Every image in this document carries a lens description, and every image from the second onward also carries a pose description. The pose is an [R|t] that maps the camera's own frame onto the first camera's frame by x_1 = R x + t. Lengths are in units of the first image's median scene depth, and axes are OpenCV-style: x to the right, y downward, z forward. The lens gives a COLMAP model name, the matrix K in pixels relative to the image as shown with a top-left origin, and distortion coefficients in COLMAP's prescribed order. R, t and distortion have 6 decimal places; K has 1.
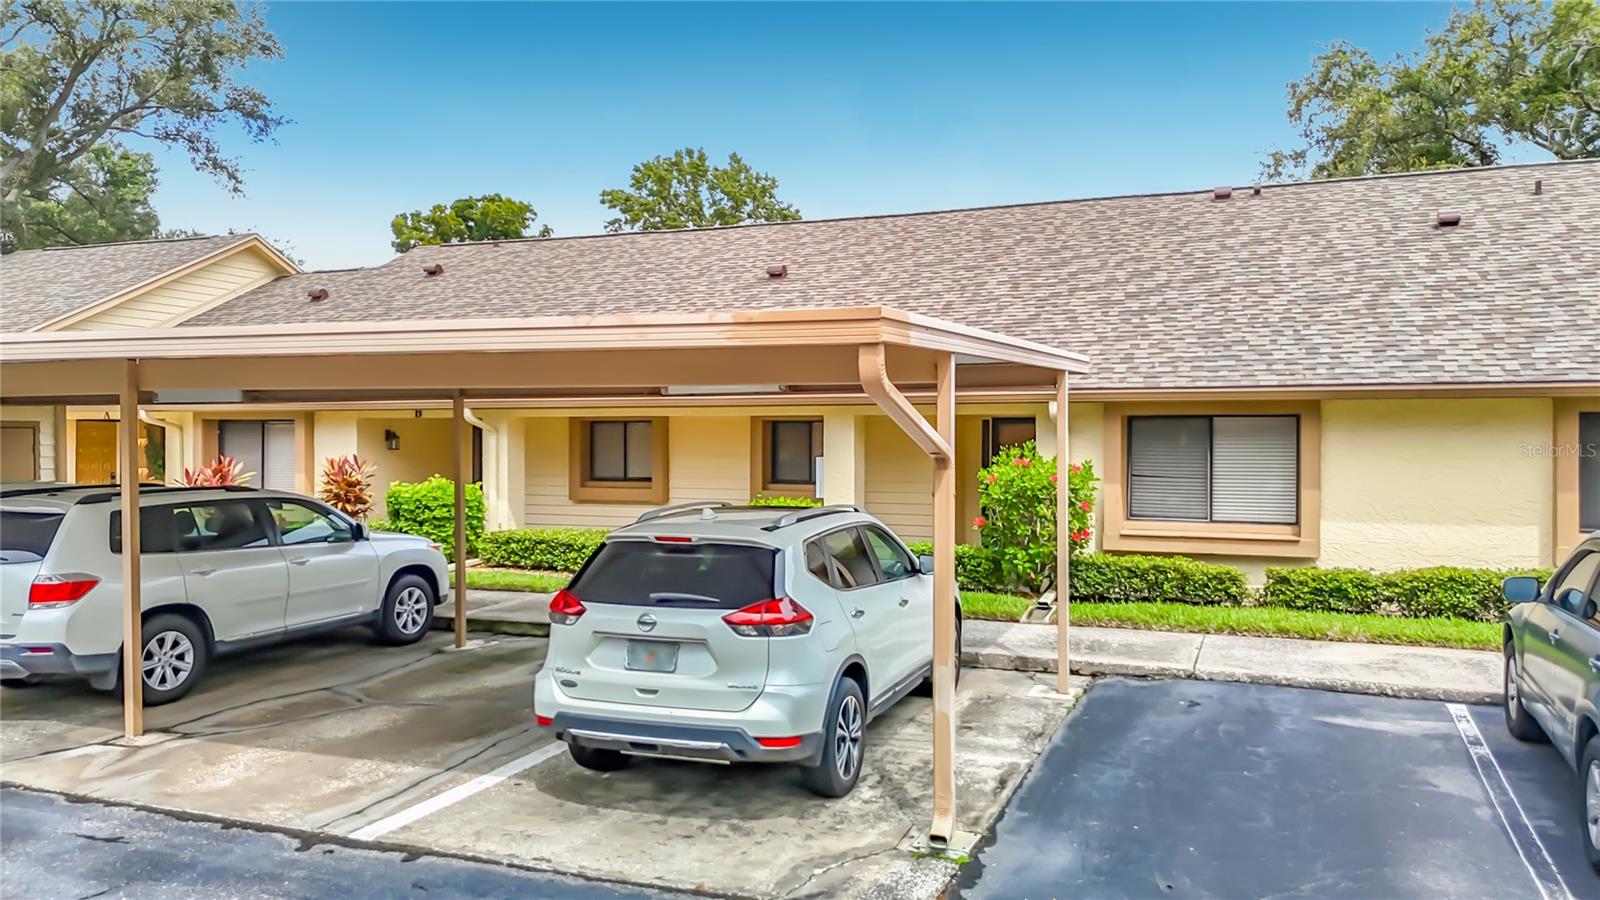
lens RADIAL K [[1141.2, 0, 802.0], [0, 1141.2, 428.9], [0, 0, 1]] dist [0.043286, -0.023200]
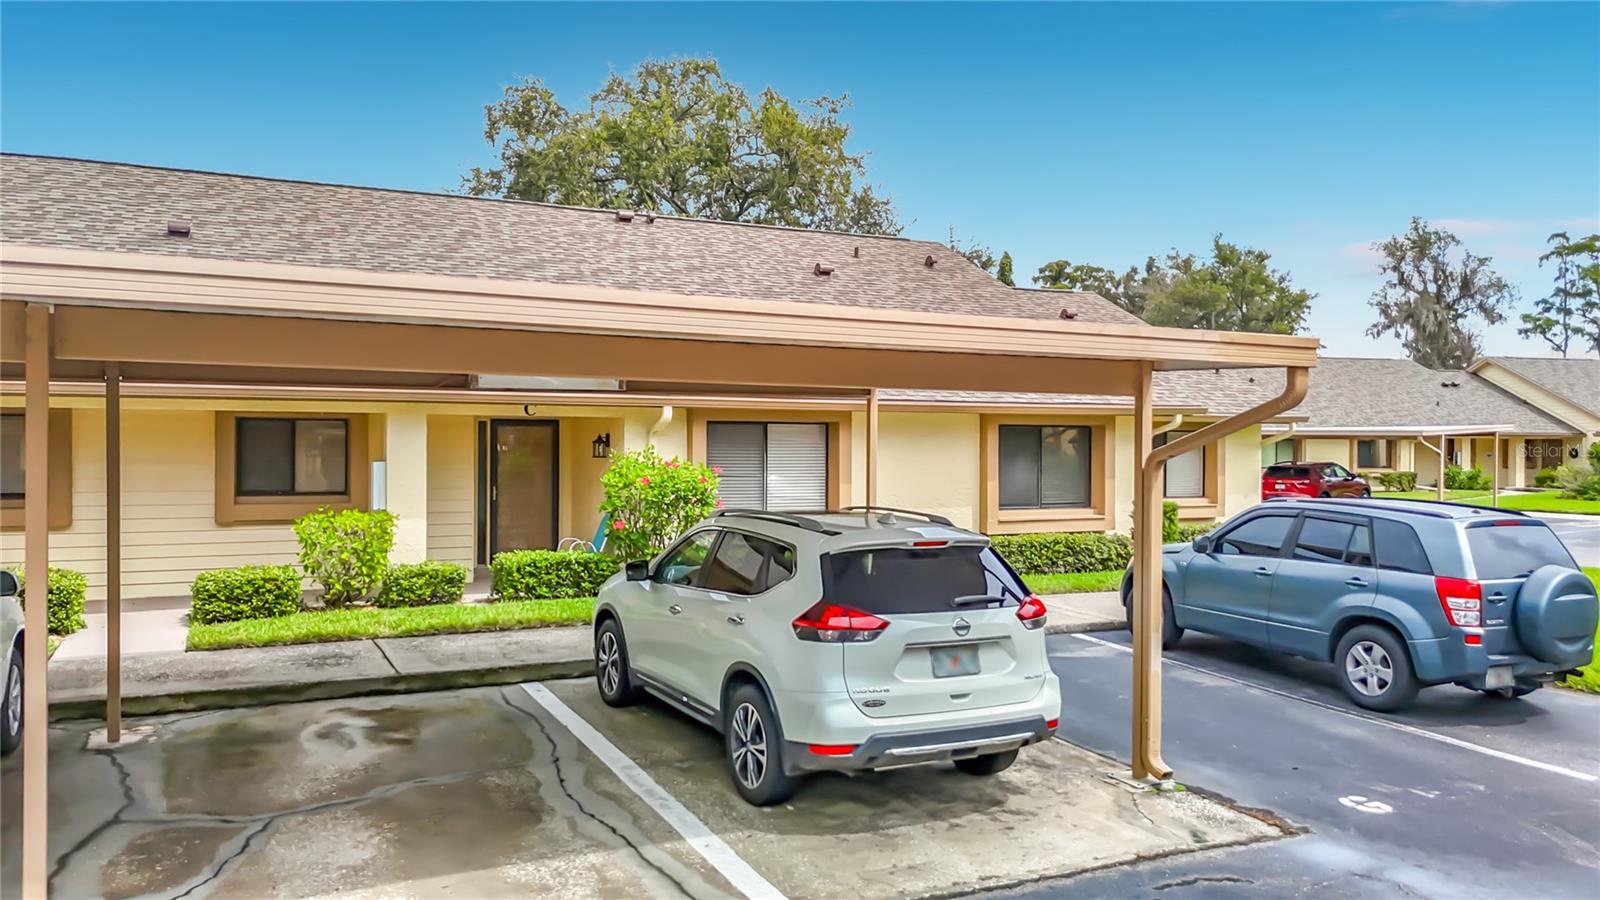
lens RADIAL K [[1141.2, 0, 802.0], [0, 1141.2, 428.9], [0, 0, 1]] dist [0.043286, -0.023200]
pose [[0.697735, 0.010602, 0.716277, -0.923067], [-0.009485, 0.999940, -0.005562, 0.003289], [-0.716293, -0.002913, 0.697794, 0.392067]]
